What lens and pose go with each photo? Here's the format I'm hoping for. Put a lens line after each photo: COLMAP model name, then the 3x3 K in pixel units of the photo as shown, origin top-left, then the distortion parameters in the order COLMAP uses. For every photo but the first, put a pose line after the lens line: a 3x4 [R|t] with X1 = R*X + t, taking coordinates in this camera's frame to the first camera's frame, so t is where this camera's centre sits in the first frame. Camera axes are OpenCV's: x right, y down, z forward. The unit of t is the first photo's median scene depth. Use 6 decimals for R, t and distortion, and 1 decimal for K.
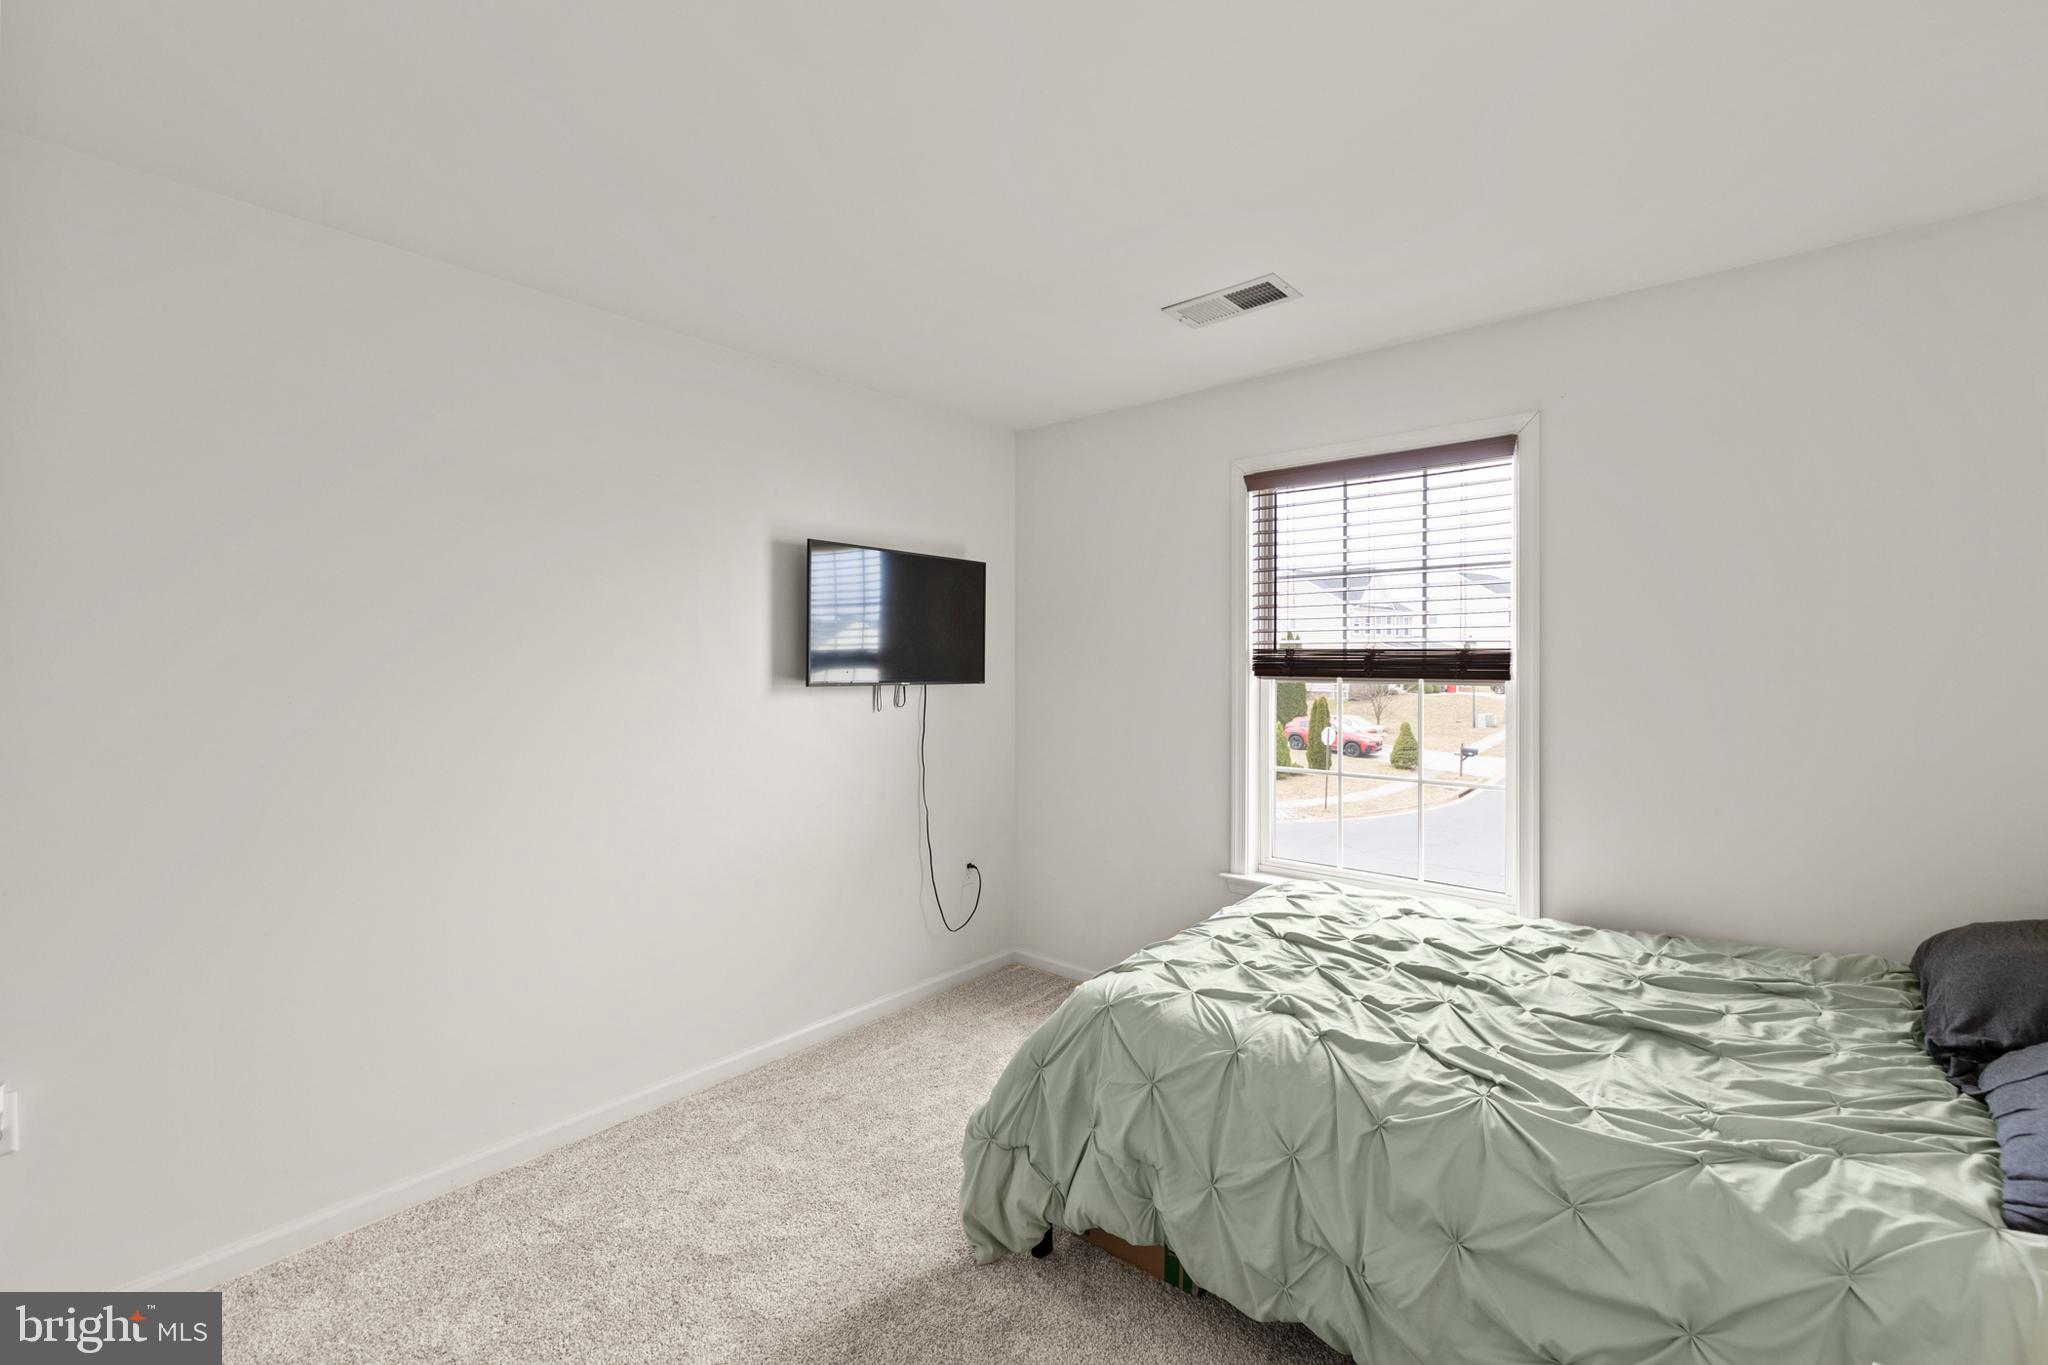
lens RADIAL K [[887.3, 0, 1010.2], [0, 887.3, 671.6], [0, 0, 1]] dist [0.007192, -0.000262]
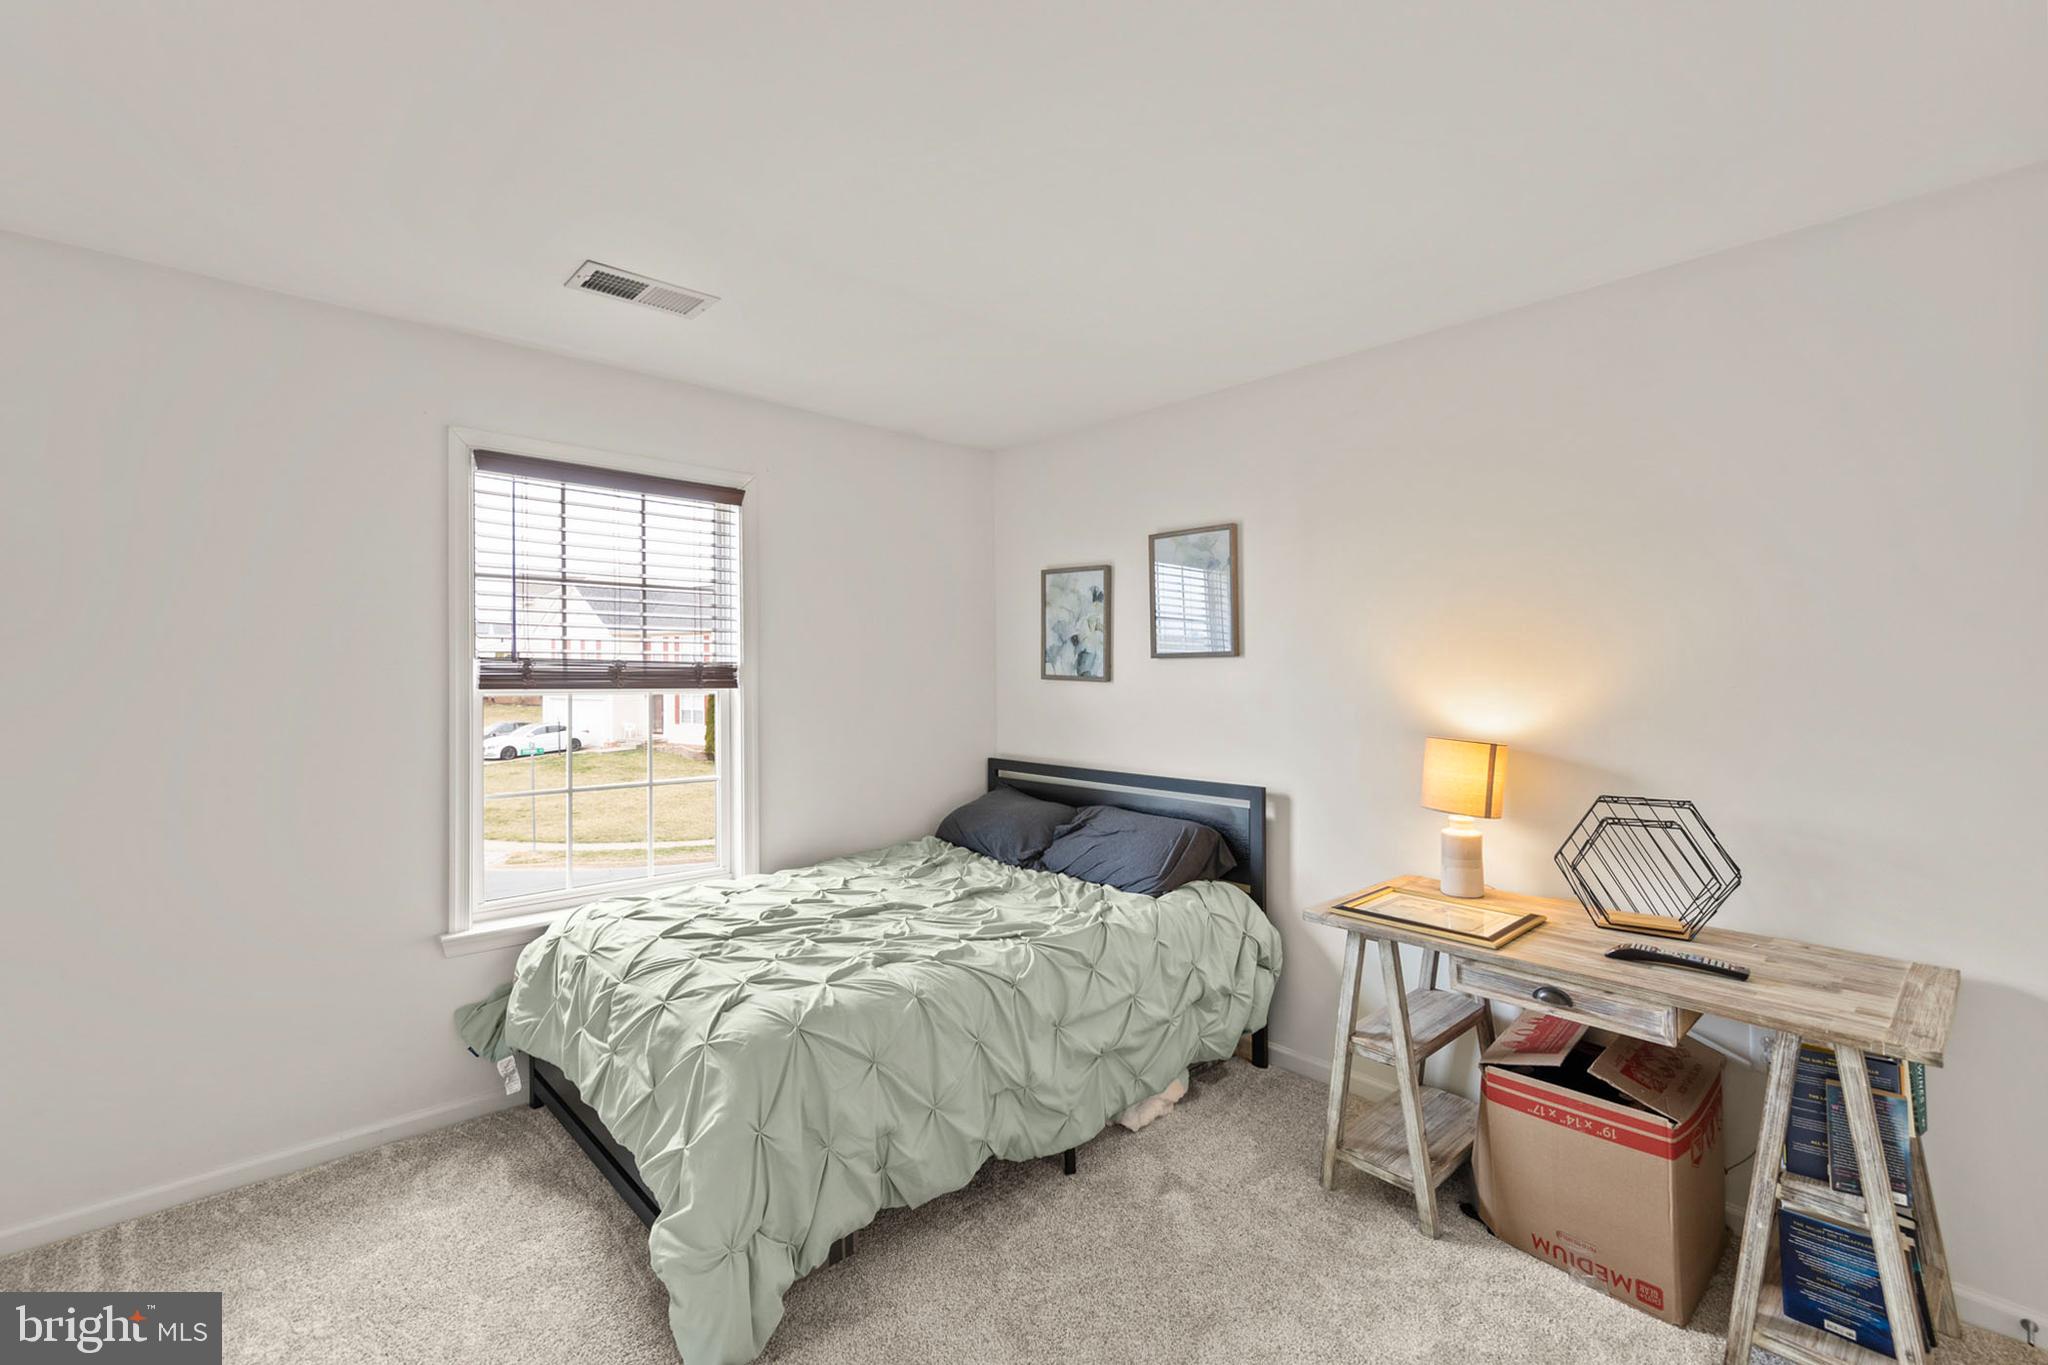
lens RADIAL K [[887.3, 0, 1013.8], [0, 887.3, 680.2], [0, 0, 1]] dist [0.007192, -0.000262]
pose [[0.108394, -0.003808, 0.994101, -0.686882], [0.009849, 0.999948, 0.002756, -0.001316], [-0.994059, 0.009492, 0.108426, 0.548012]]
